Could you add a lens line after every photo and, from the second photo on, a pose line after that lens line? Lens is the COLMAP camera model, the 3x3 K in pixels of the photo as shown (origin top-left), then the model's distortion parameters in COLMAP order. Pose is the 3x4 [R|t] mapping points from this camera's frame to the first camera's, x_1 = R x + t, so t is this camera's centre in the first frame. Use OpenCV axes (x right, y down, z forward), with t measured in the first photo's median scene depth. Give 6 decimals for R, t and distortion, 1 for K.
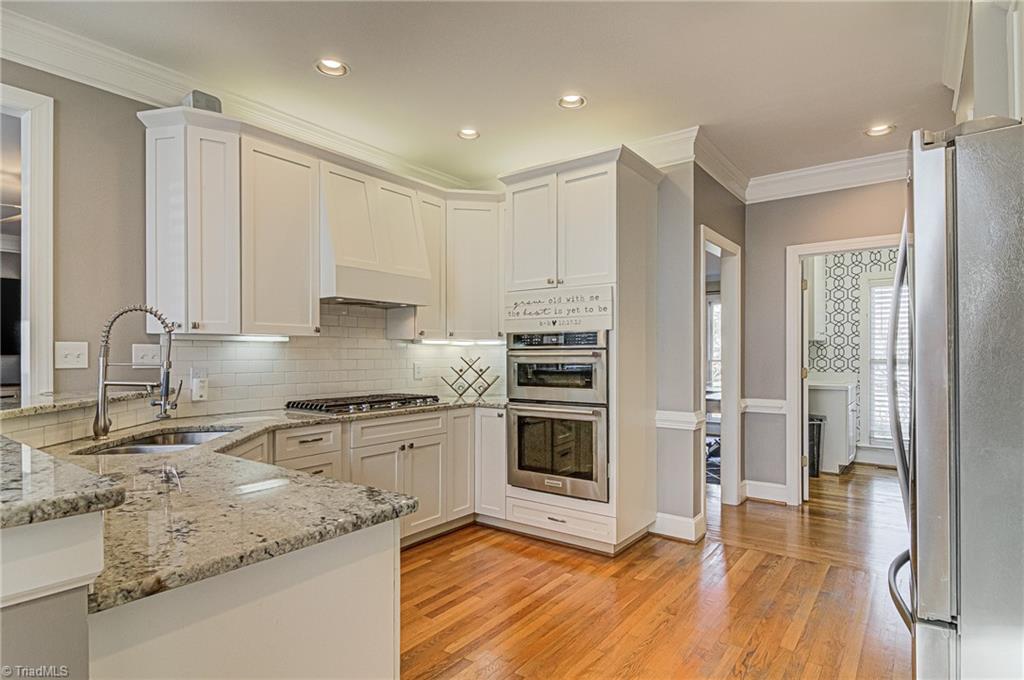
lens RADIAL K [[551.0, 0, 506.9], [0, 551.0, 363.2], [0, 0, 1]] dist [0.017723, -0.006183]
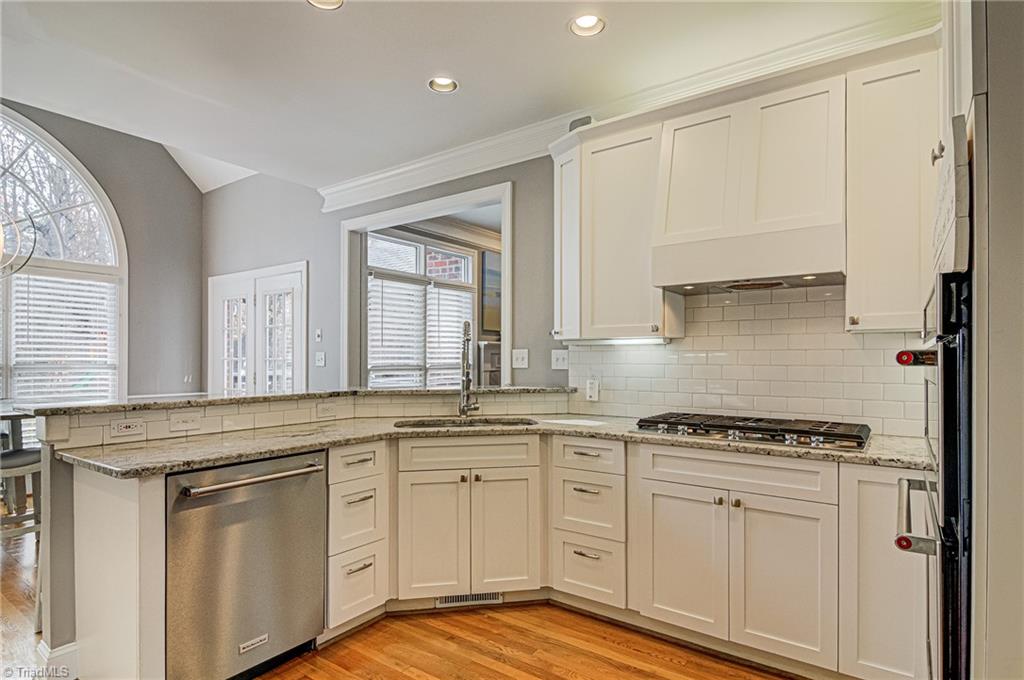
lens RADIAL K [[551.0, 0, 507.6], [0, 551.0, 358.3], [0, 0, 1]] dist [0.017723, -0.006183]
pose [[0.014058, -0.005329, -0.999887, 0.446618], [-0.022884, 0.999722, -0.005650, -0.005804], [0.999639, 0.022961, 0.013932, 0.711334]]
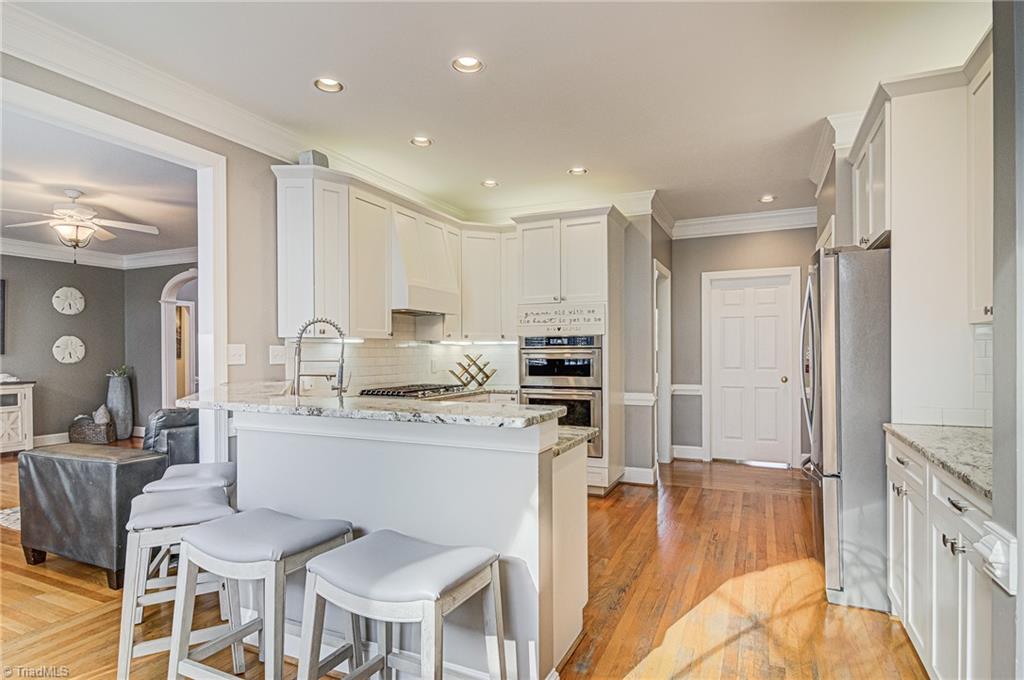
lens RADIAL K [[551.0, 0, 505.7], [0, 551.0, 363.0], [0, 0, 1]] dist [0.017723, -0.006183]
pose [[0.977993, -0.007837, 0.208490, -0.324929], [0.006877, 0.999962, 0.005326, 0.002368], [-0.208524, -0.003775, 0.978010, -0.299641]]
